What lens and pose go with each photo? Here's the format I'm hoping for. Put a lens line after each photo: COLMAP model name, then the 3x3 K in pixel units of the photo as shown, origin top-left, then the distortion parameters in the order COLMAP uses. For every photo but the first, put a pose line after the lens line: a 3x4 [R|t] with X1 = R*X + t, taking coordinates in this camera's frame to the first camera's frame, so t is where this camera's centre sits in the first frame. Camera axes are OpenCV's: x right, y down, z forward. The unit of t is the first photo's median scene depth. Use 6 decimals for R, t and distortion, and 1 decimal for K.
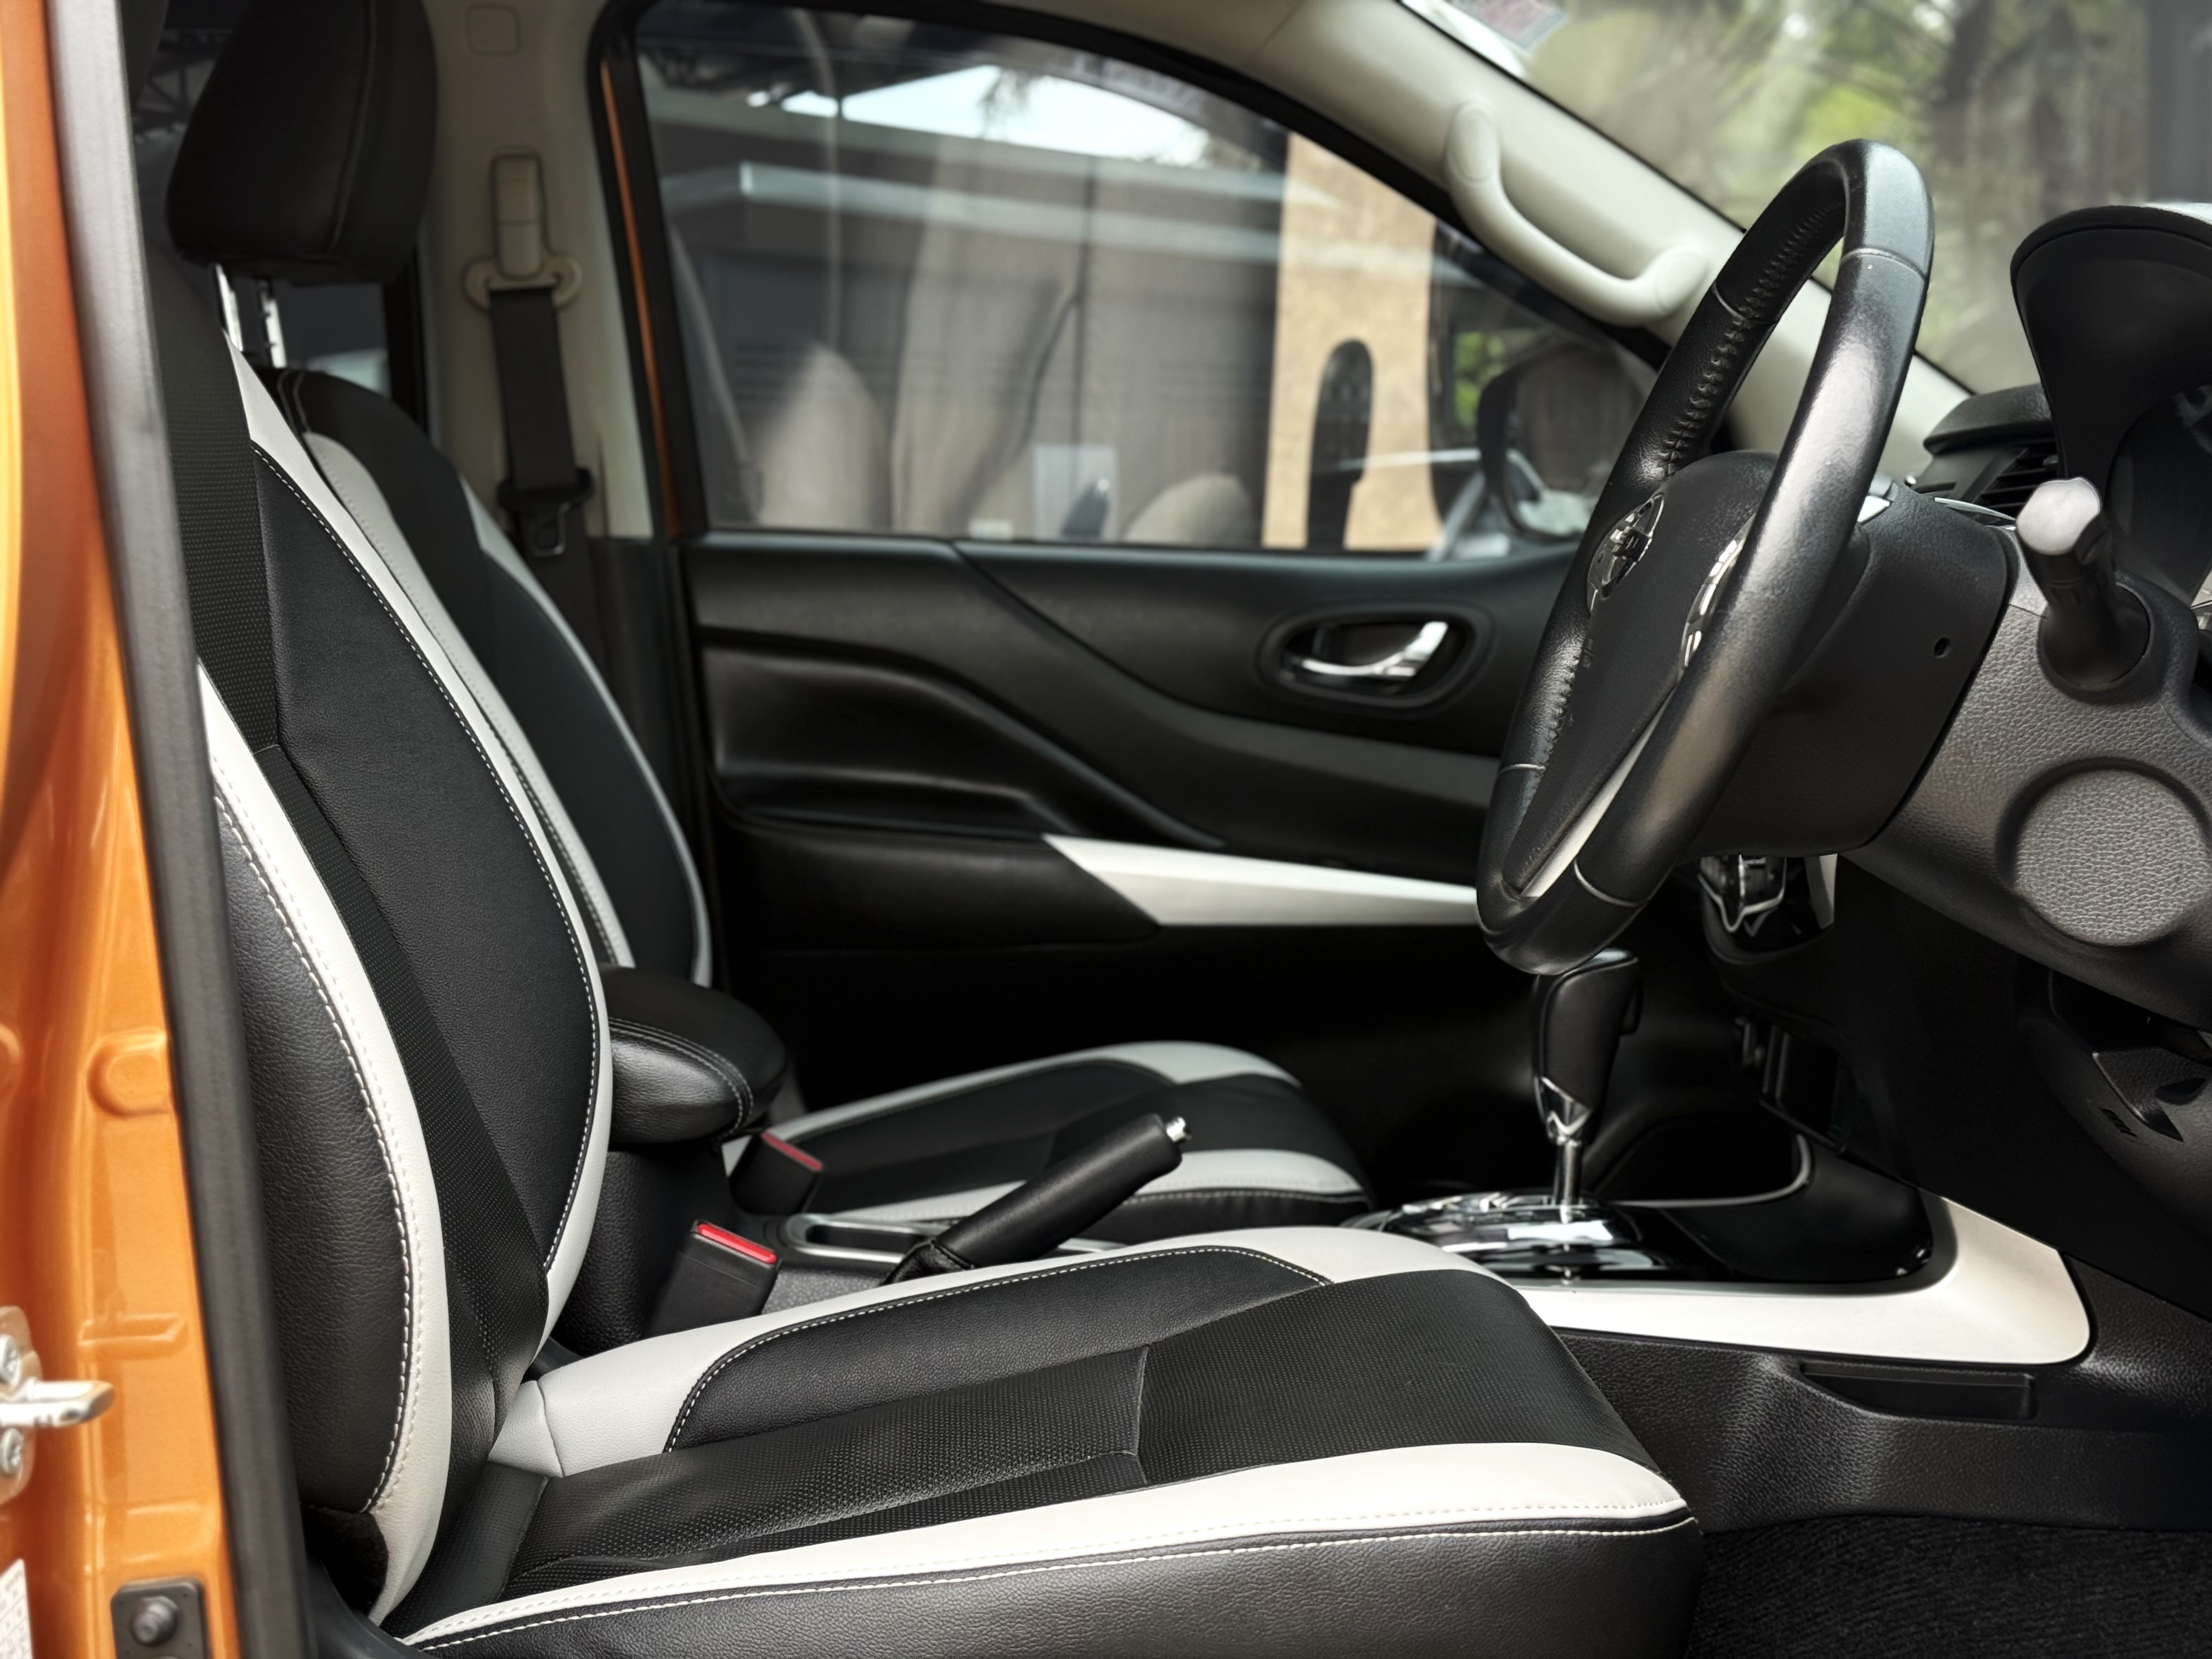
lens RADIAL K [[3077.2, 0, 1106.0], [0, 3077.2, 829.5], [0, 0, 1]] dist [0.098785, -0.033438]
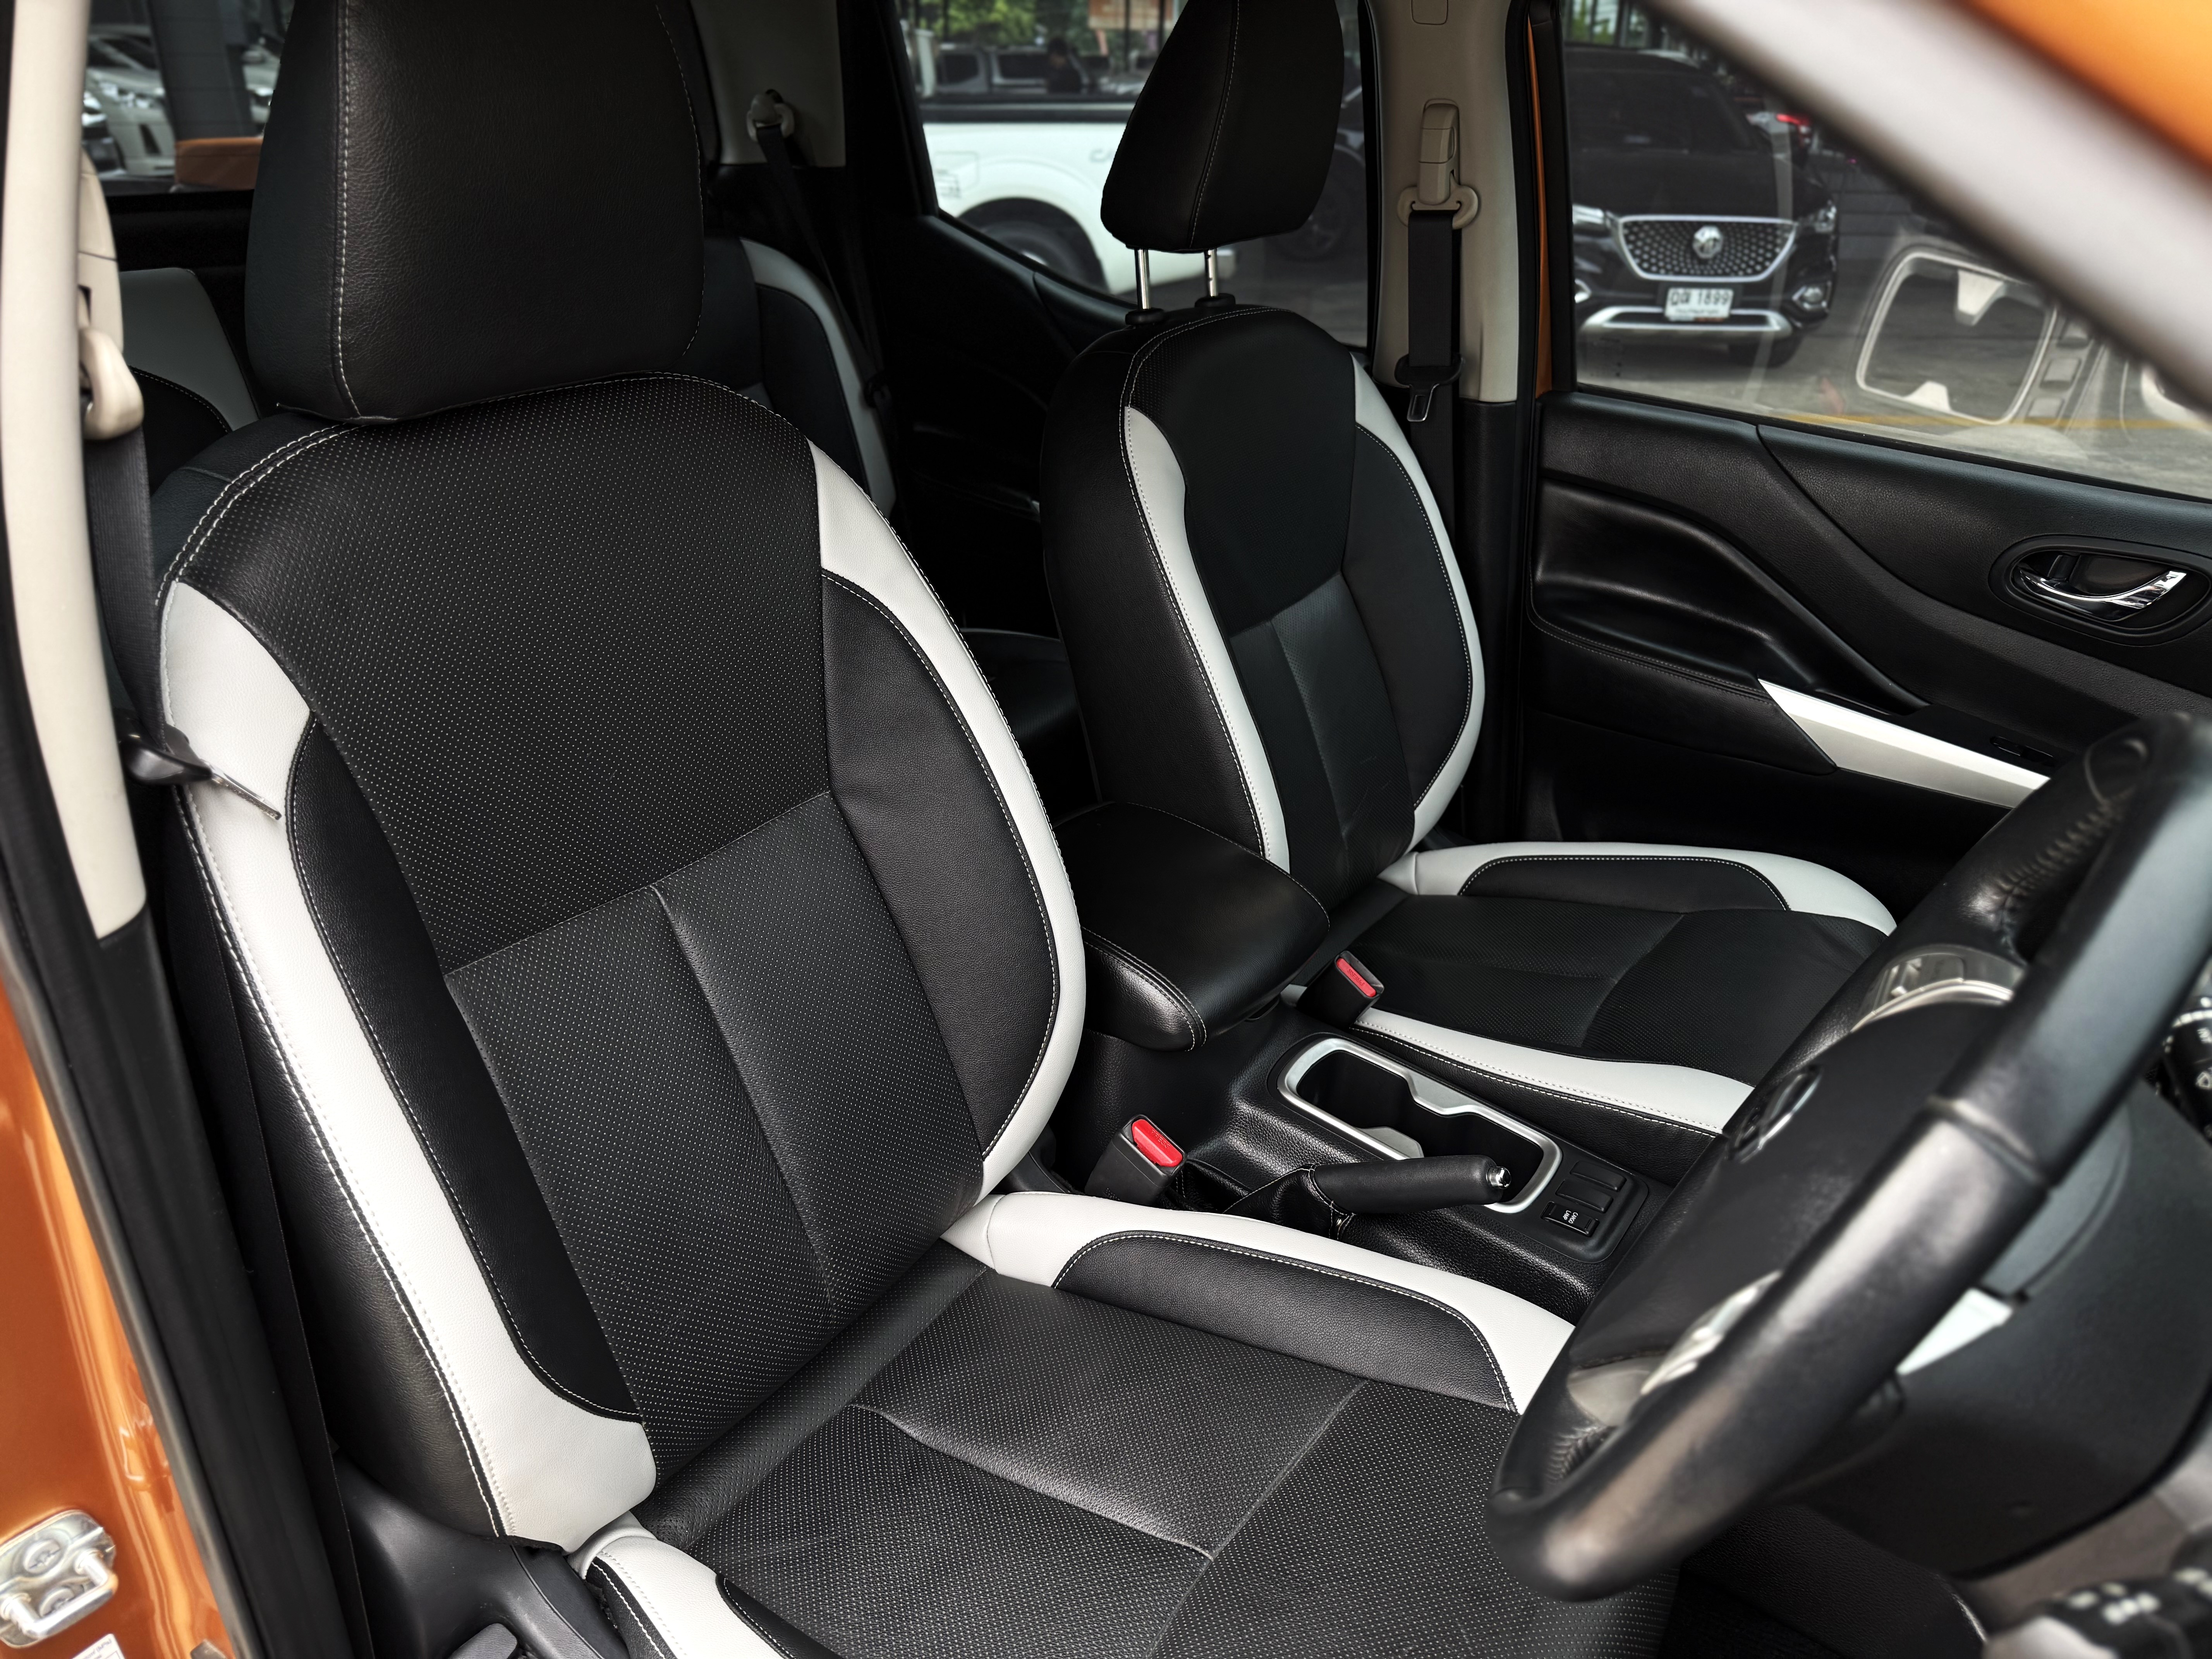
lens RADIAL K [[1559.7, 0, 1106.0], [0, 1559.7, 829.5], [0, 0, 1]] dist [0.000738, 0.001519]
pose [[0.793643, 0.291697, -0.533896, 0.135078], [-0.069670, 0.915366, 0.396550, -0.187808], [0.604382, -0.277523, 0.746796, 0.341251]]
